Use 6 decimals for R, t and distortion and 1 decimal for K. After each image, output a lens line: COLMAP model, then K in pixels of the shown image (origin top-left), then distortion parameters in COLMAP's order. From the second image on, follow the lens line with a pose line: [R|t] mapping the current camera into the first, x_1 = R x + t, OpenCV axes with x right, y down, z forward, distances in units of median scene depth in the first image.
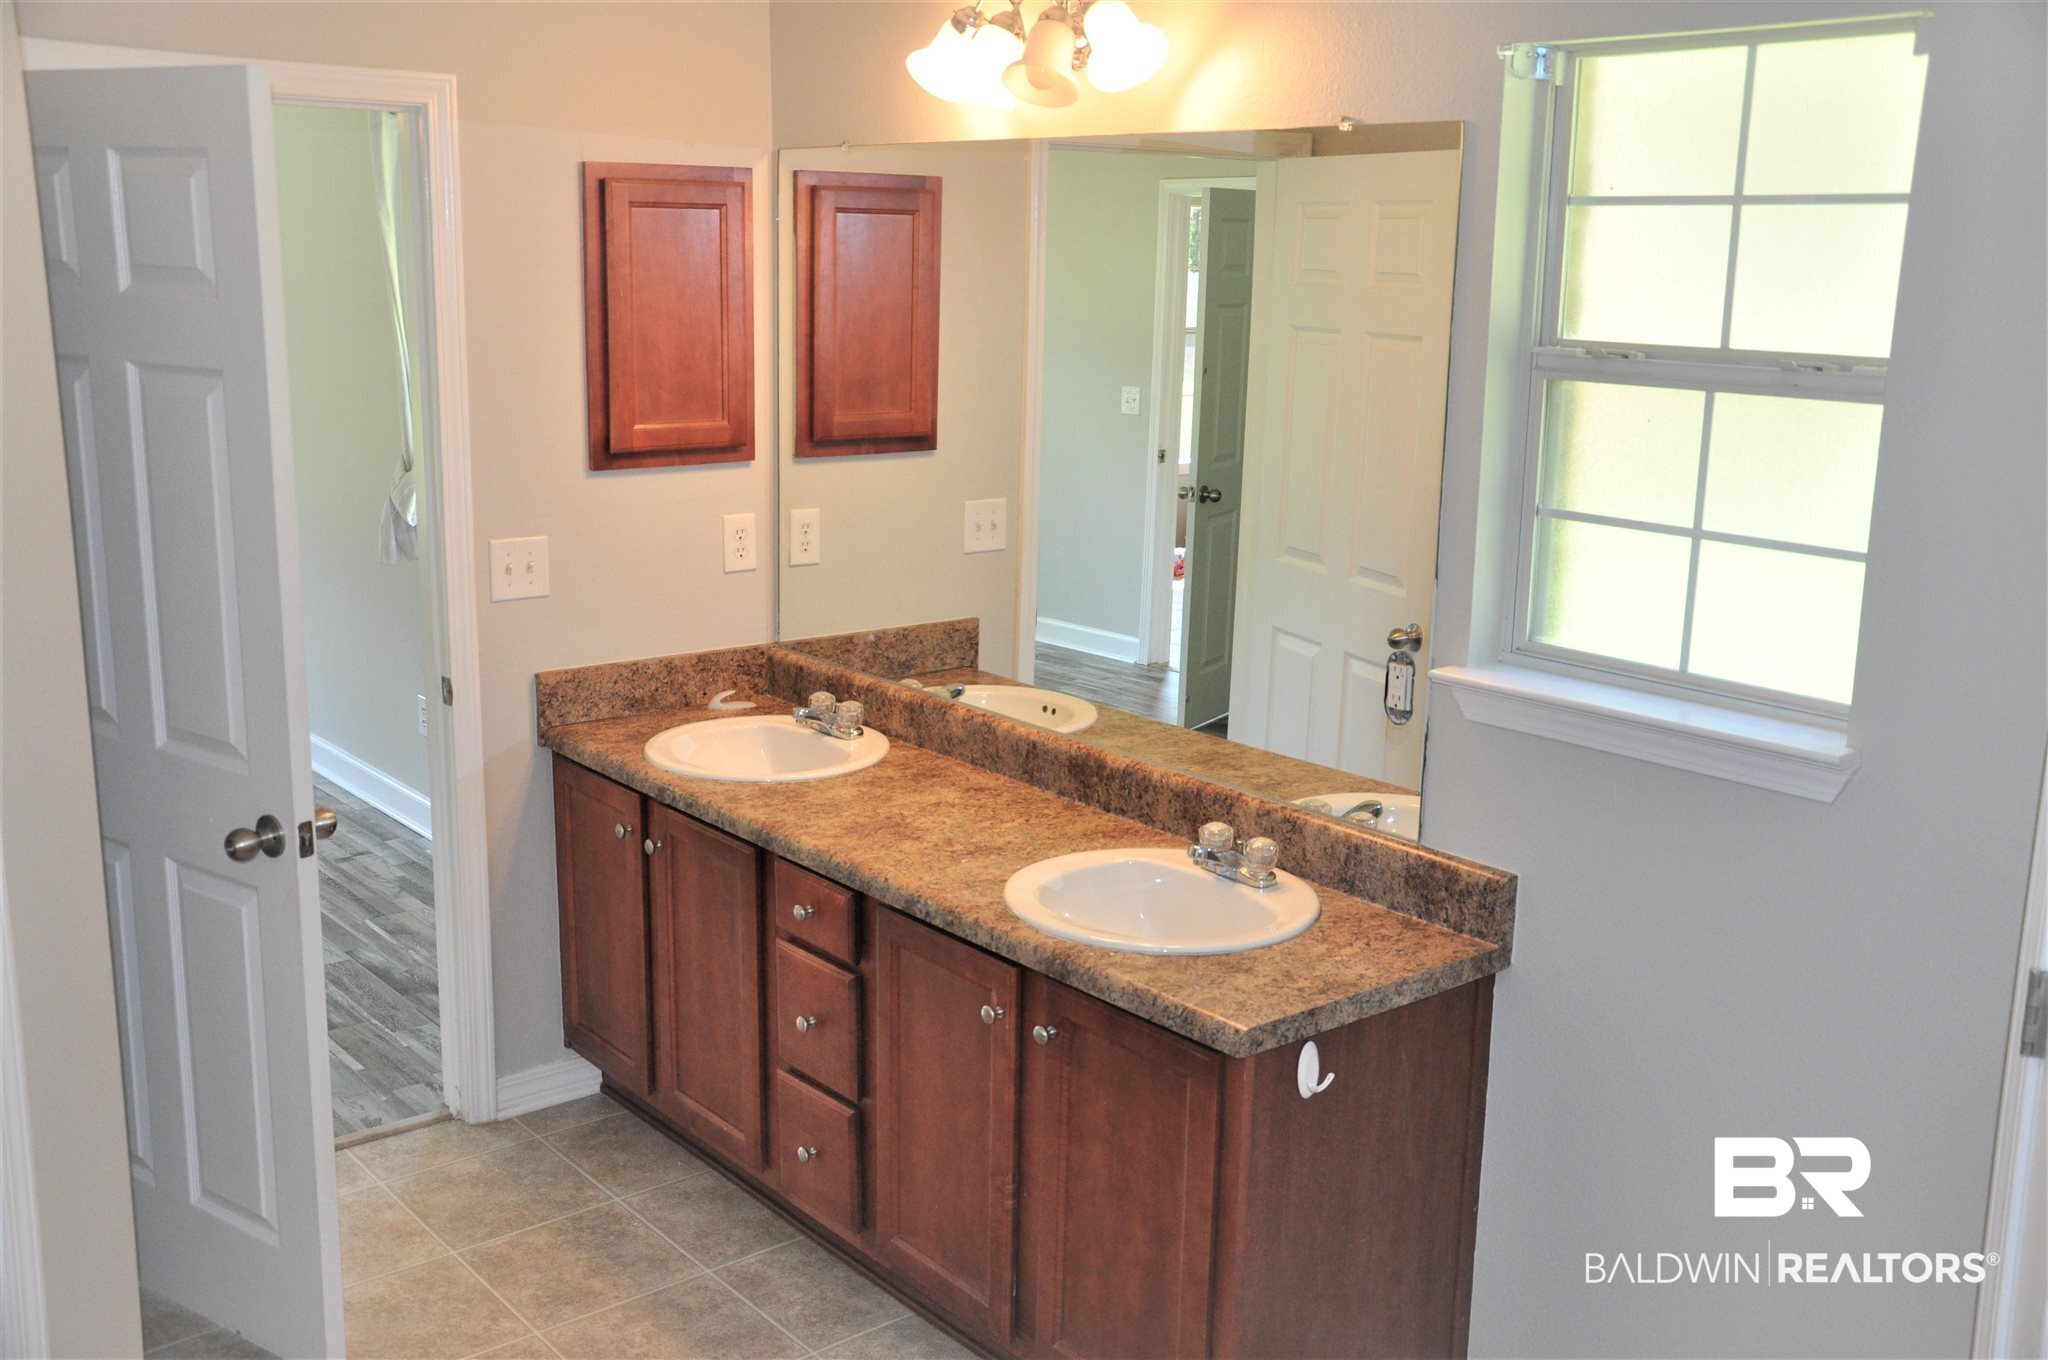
lens RADIAL K [[2040.8, 0, 1022.8], [0, 2040.8, 678.2], [0, 0, 1]] dist [0.219075, 0.001132]
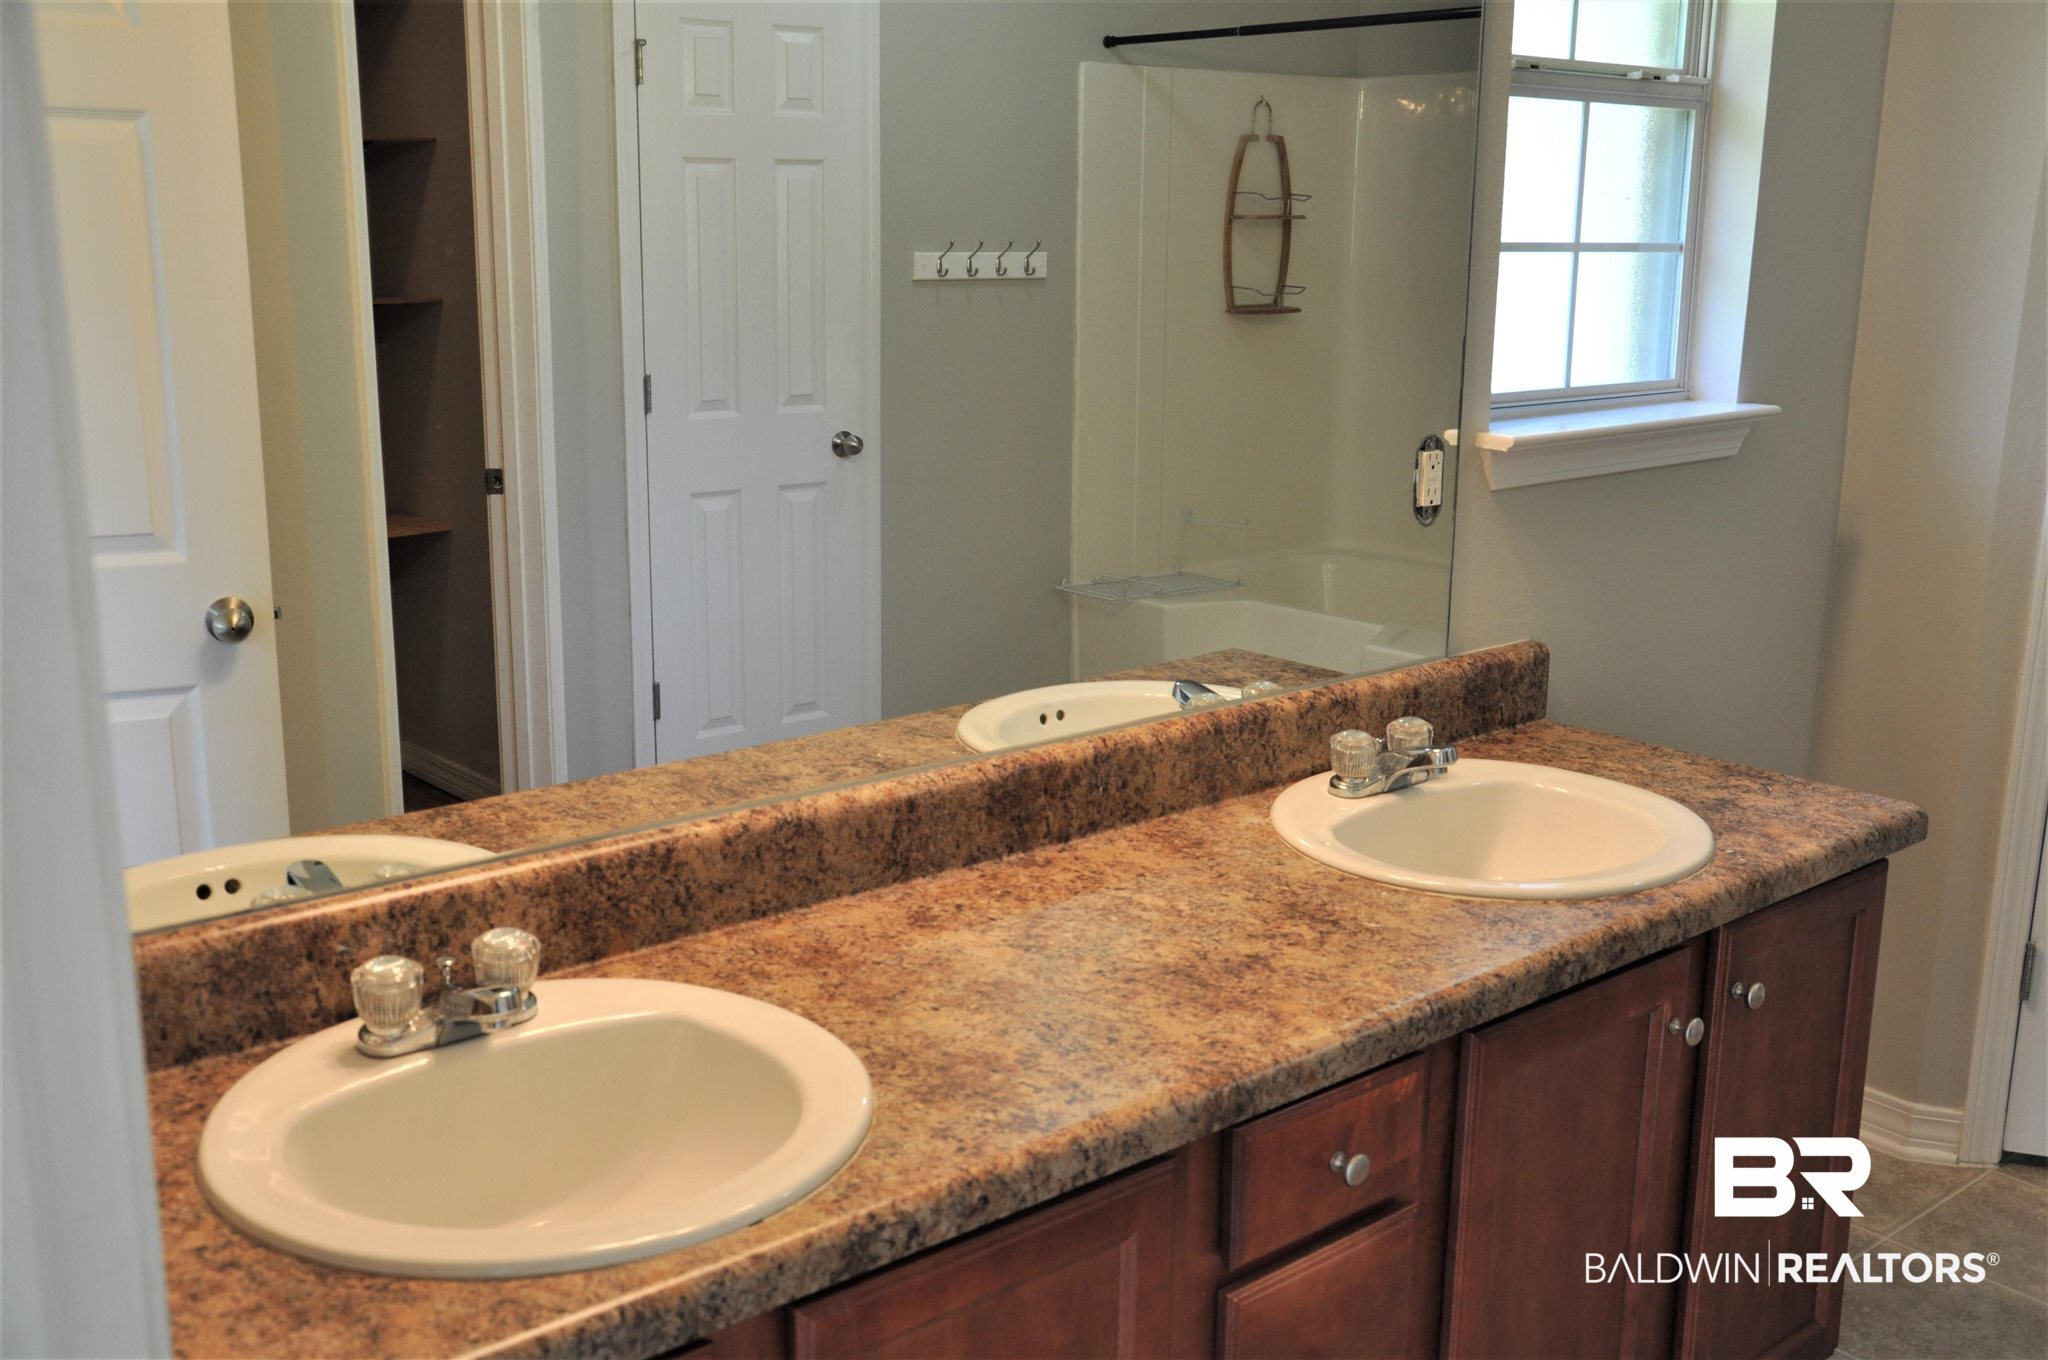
lens RADIAL K [[2040.8, 0, 1022.8], [0, 2040.8, 678.2], [0, 0, 1]] dist [0.219075, 0.001132]
pose [[-0.020562, -0.257751, 0.965992, -0.561944], [0.200526, 0.945500, 0.256552, -0.147612], [-0.979473, 0.198982, 0.032244, 1.011852]]
